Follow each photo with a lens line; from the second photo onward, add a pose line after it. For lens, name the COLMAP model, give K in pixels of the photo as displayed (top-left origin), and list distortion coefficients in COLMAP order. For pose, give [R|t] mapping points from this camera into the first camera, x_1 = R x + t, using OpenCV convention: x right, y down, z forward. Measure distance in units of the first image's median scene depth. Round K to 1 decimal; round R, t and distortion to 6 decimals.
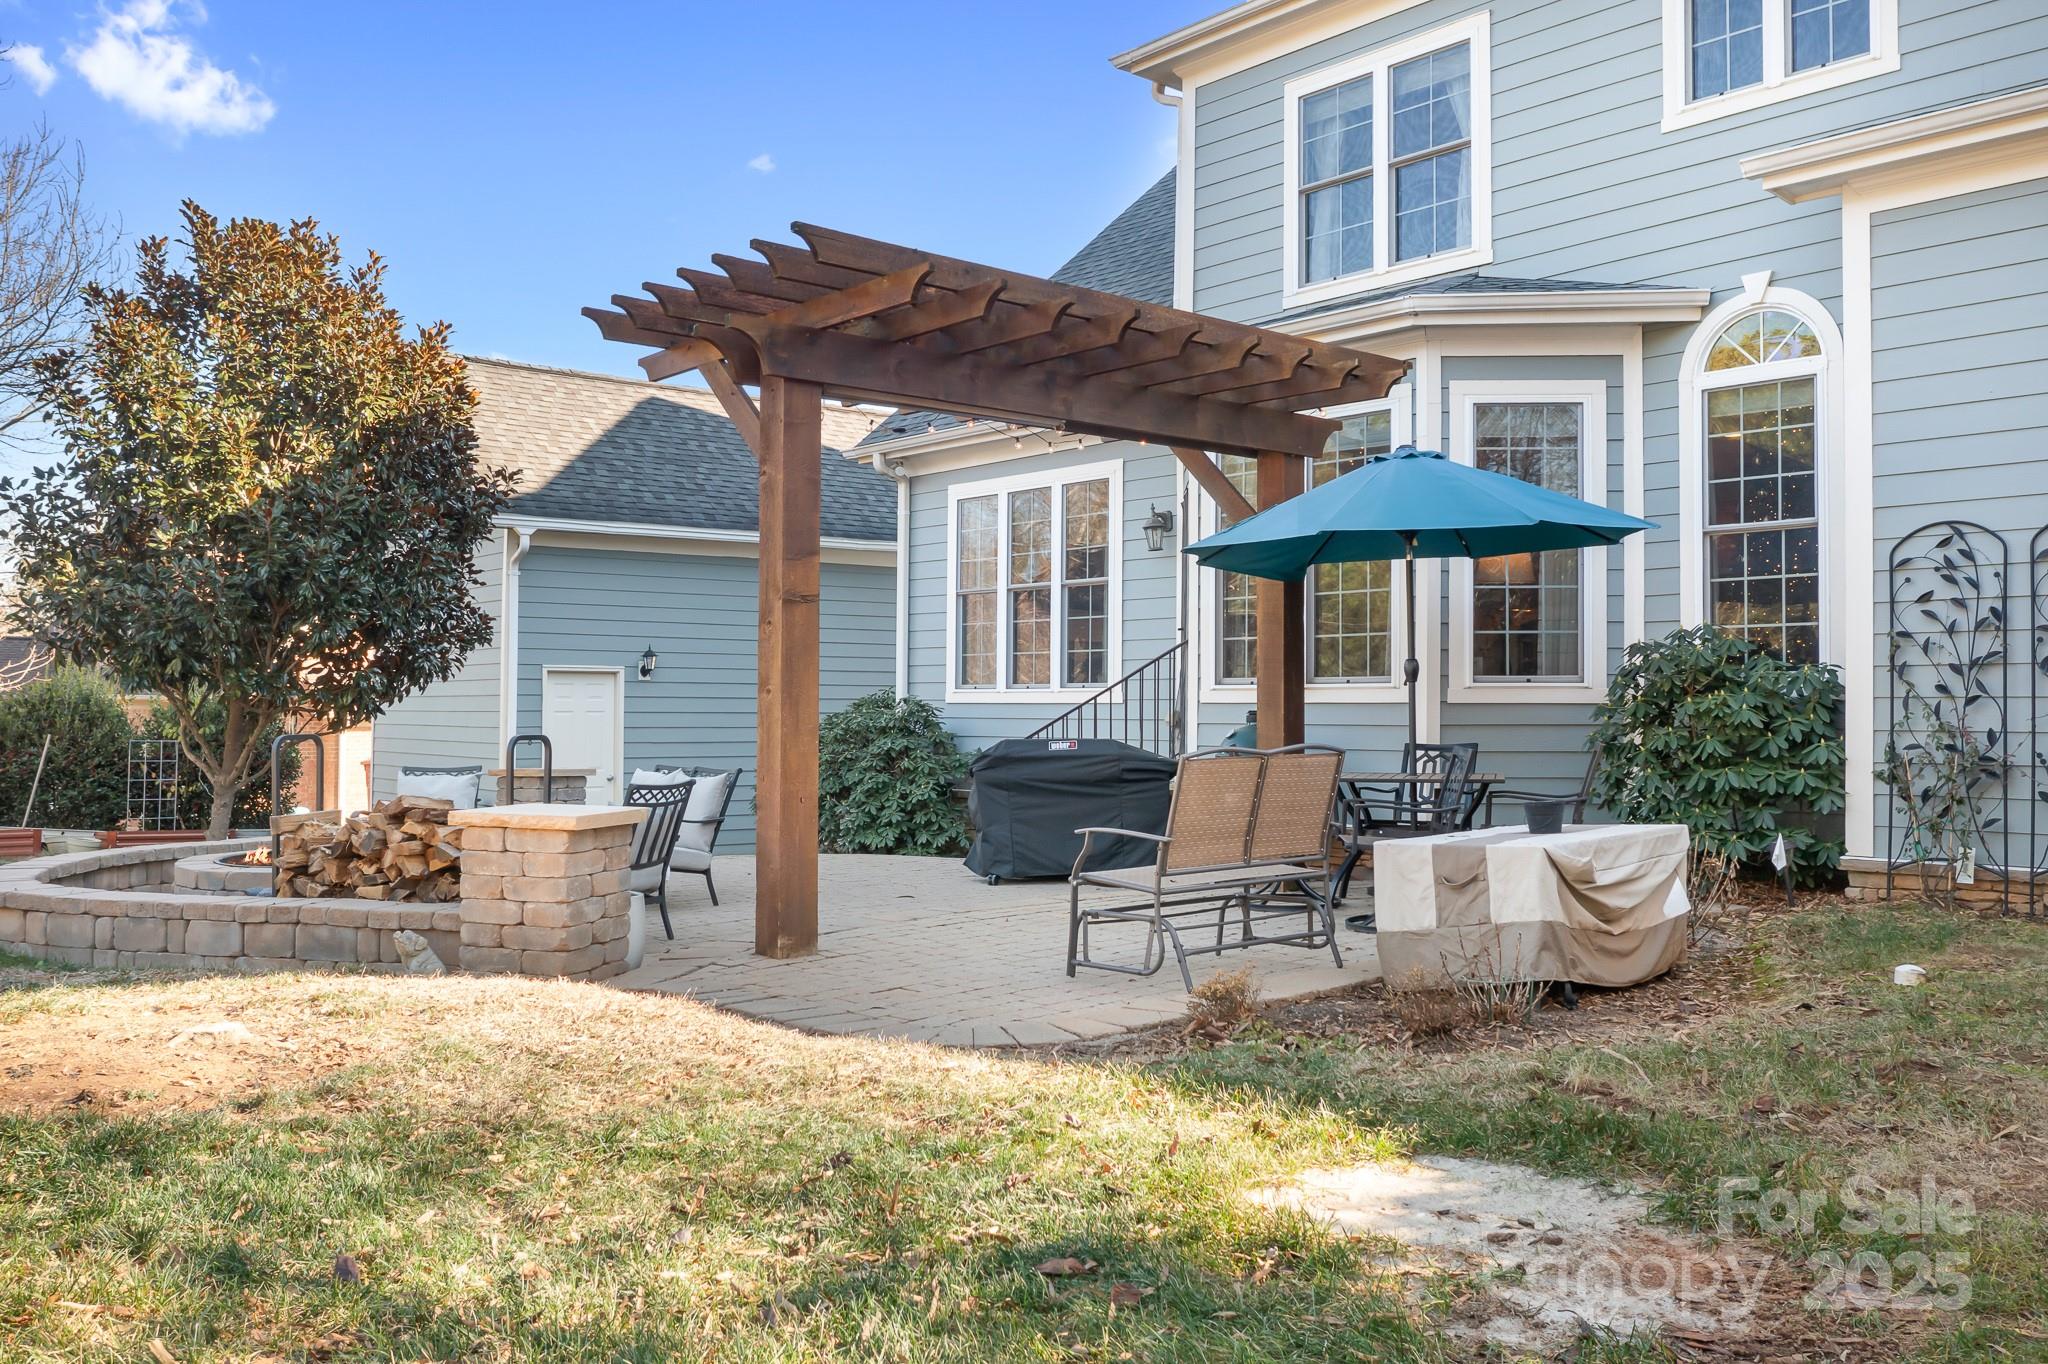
lens RADIAL K [[1639.8, 0, 1011.5], [0, 1639.8, 668.9], [0, 0, 1]] dist [-0.026585, 0.018941]
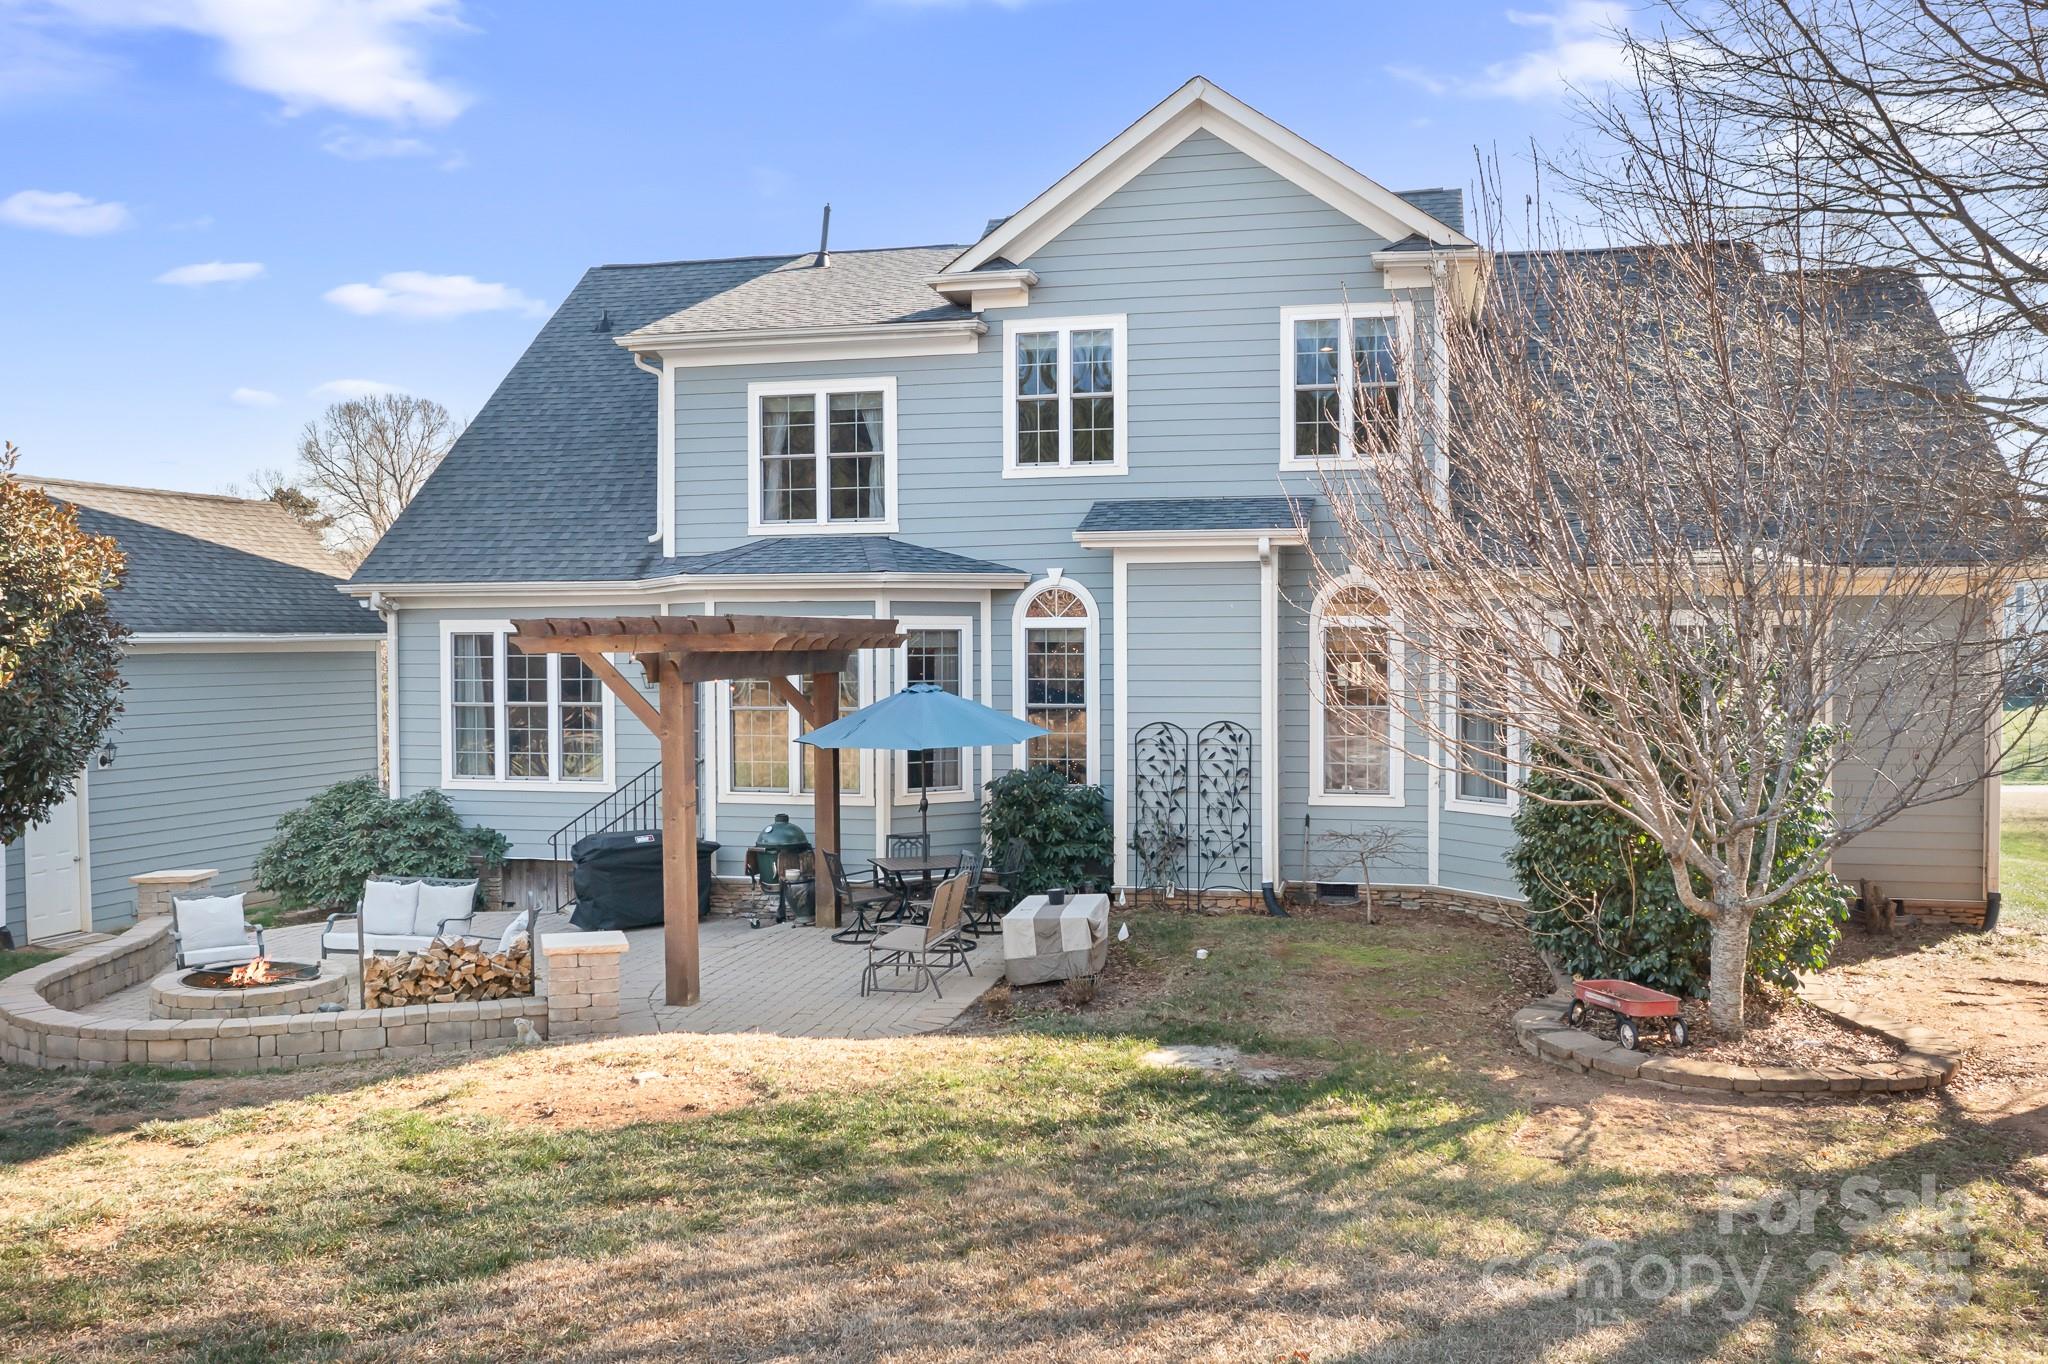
lens RADIAL K [[1639.8, 0, 1004.9], [0, 1639.8, 683.6], [0, 0, 1]] dist [-0.026585, 0.018941]
pose [[0.822476, -0.018745, 0.568490, -0.653381], [-0.006624, 0.999073, 0.042527, -0.192984], [-0.568761, -0.038743, 0.821590, -0.502599]]
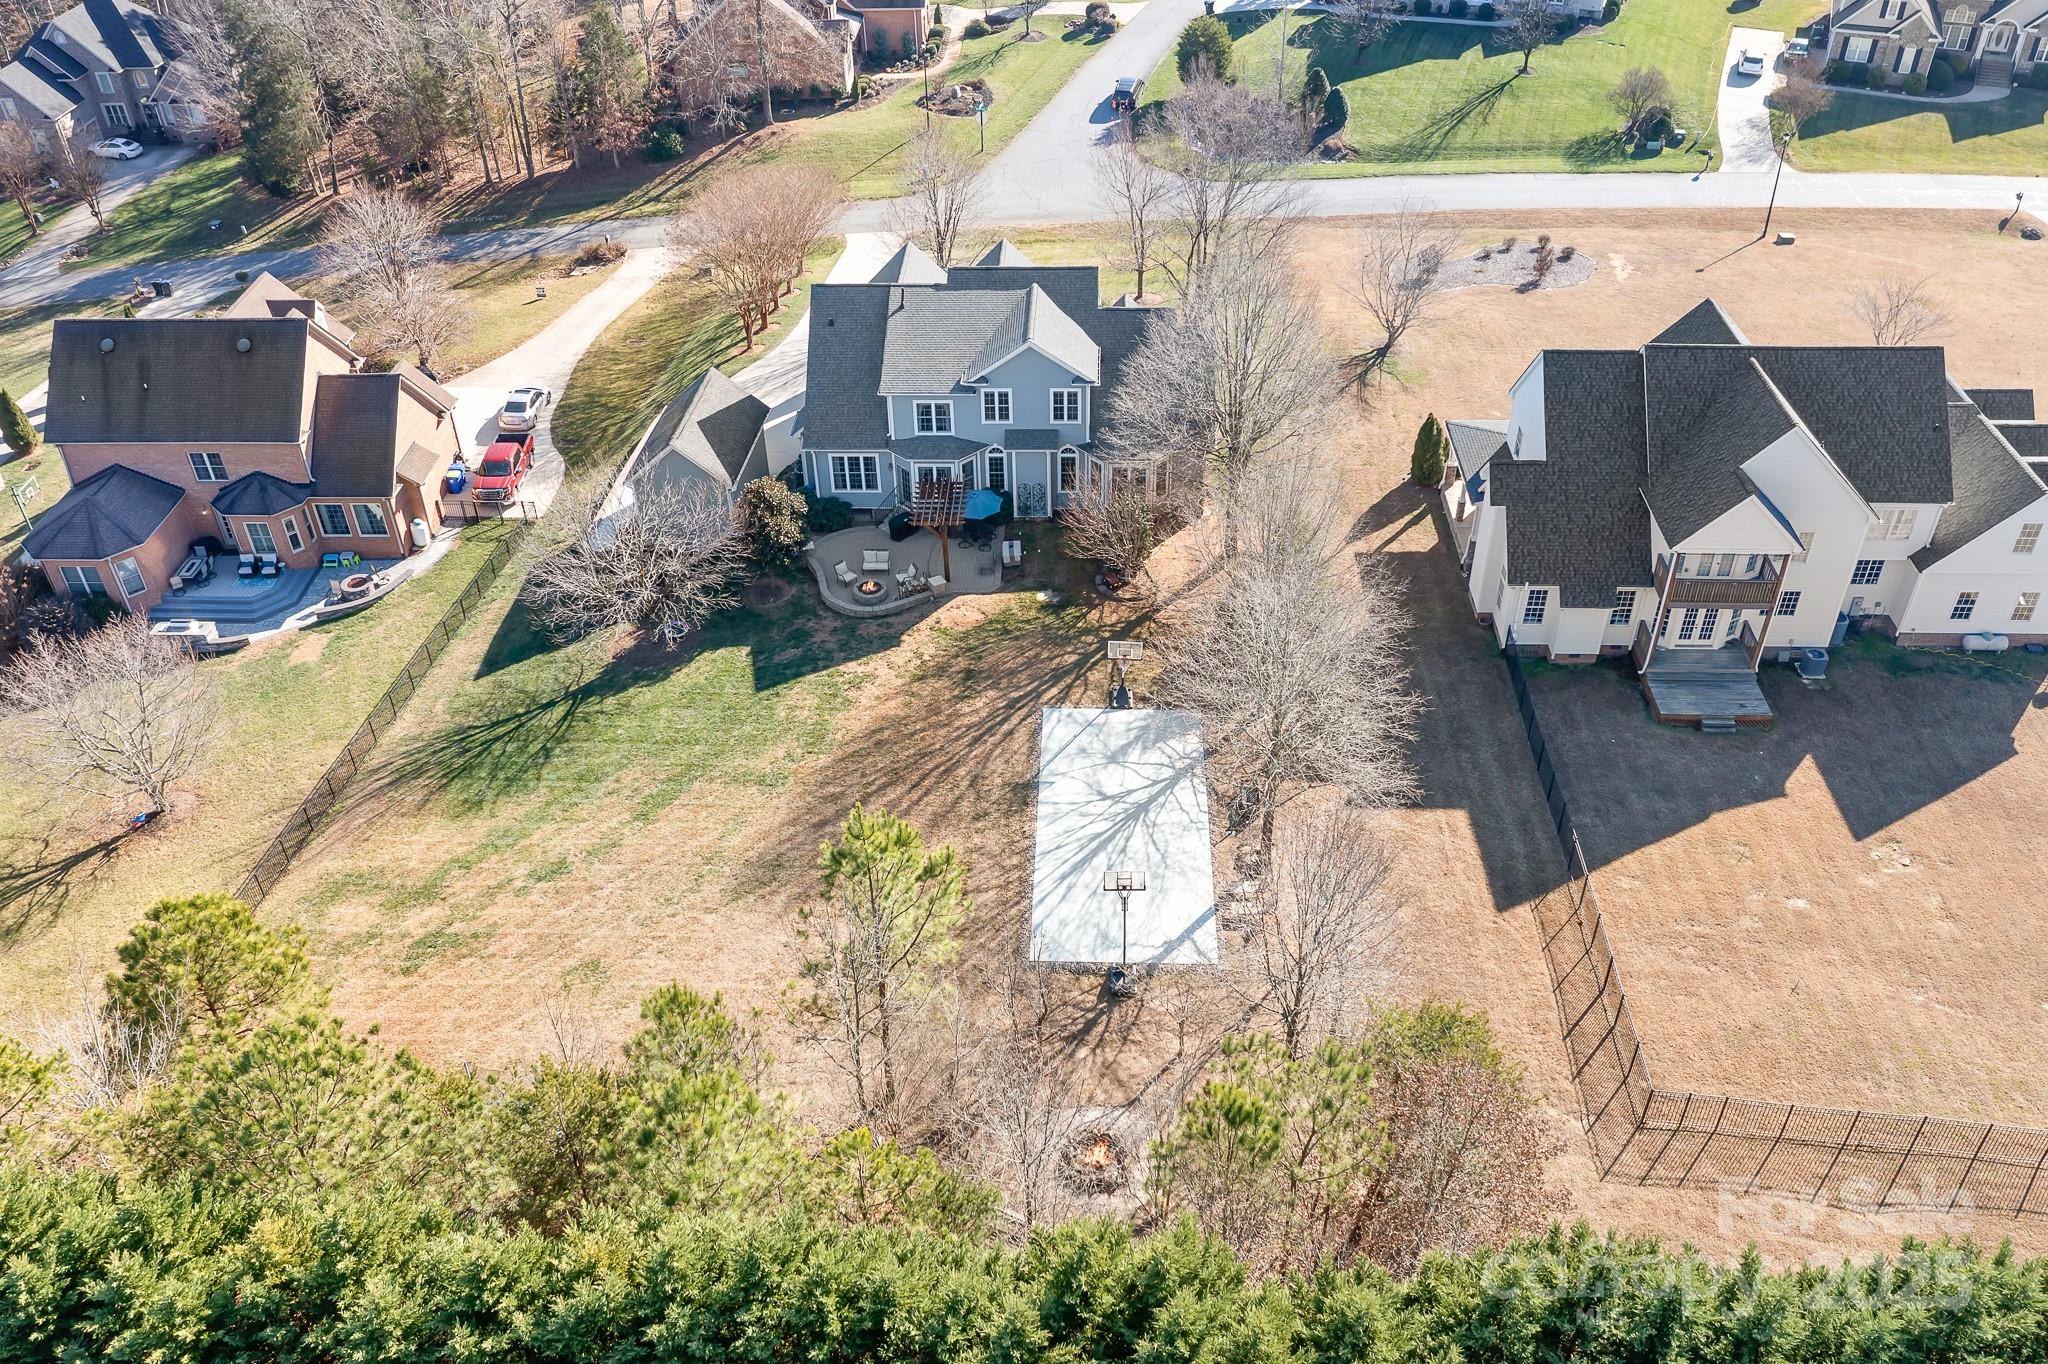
lens RADIAL K [[1639.8, 0, 1017.2], [0, 1639.8, 682.6], [0, 0, 1]] dist [-0.026585, 0.018941]
pose [[0.688212, -0.467733, 0.554609, -4.241969], [0.005333, 0.767681, 0.640810, -4.298786], [-0.725490, -0.438055, 0.530821, -3.621213]]
